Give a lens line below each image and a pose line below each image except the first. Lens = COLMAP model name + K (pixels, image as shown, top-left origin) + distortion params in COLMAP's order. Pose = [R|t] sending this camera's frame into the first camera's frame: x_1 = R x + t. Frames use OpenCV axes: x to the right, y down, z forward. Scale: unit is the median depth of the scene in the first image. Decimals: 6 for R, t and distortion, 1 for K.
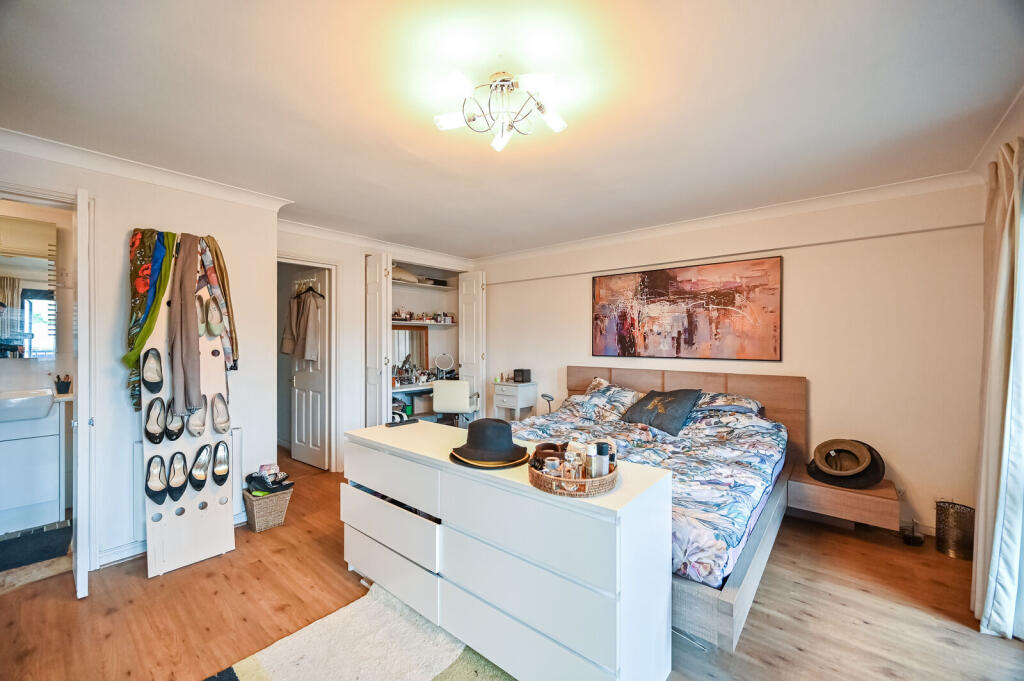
lens RADIAL K [[406.9, 0, 510.3], [0, 406.9, 339.6], [0, 0, 1]] dist [0.001199, -0.000017]
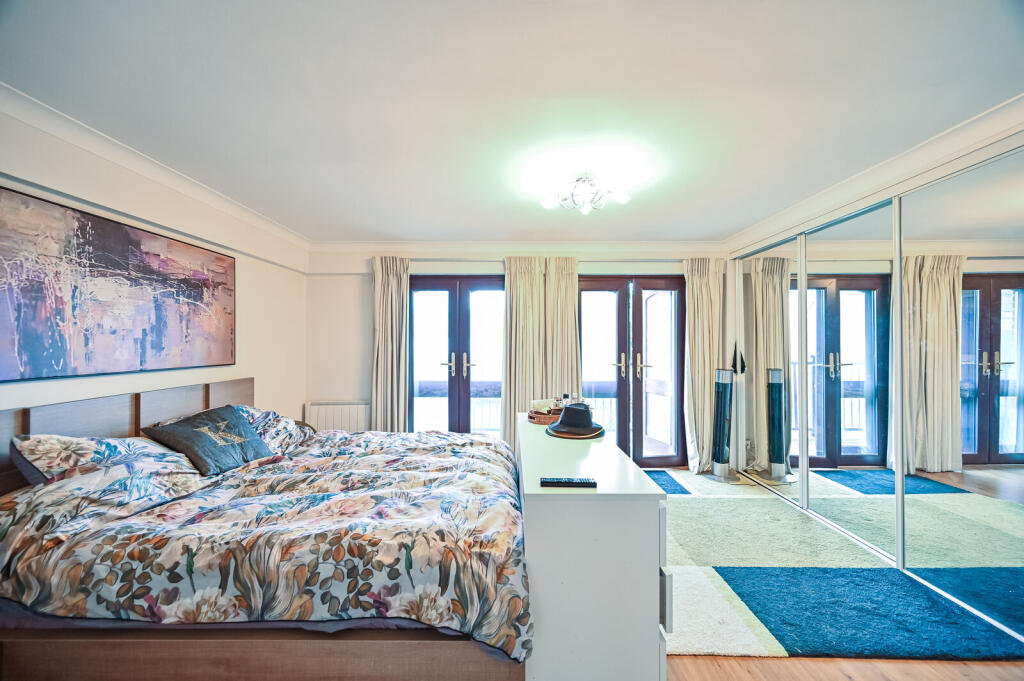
lens RADIAL K [[406.9, 0, 510.3], [0, 406.9, 339.6], [0, 0, 1]] dist [0.001199, -0.000017]
pose [[-0.635249, 0.007590, 0.772270, -0.453944], [0.001397, 0.999961, -0.008678, 0.001769], [-0.772306, -0.004434, -0.635235, 0.978062]]
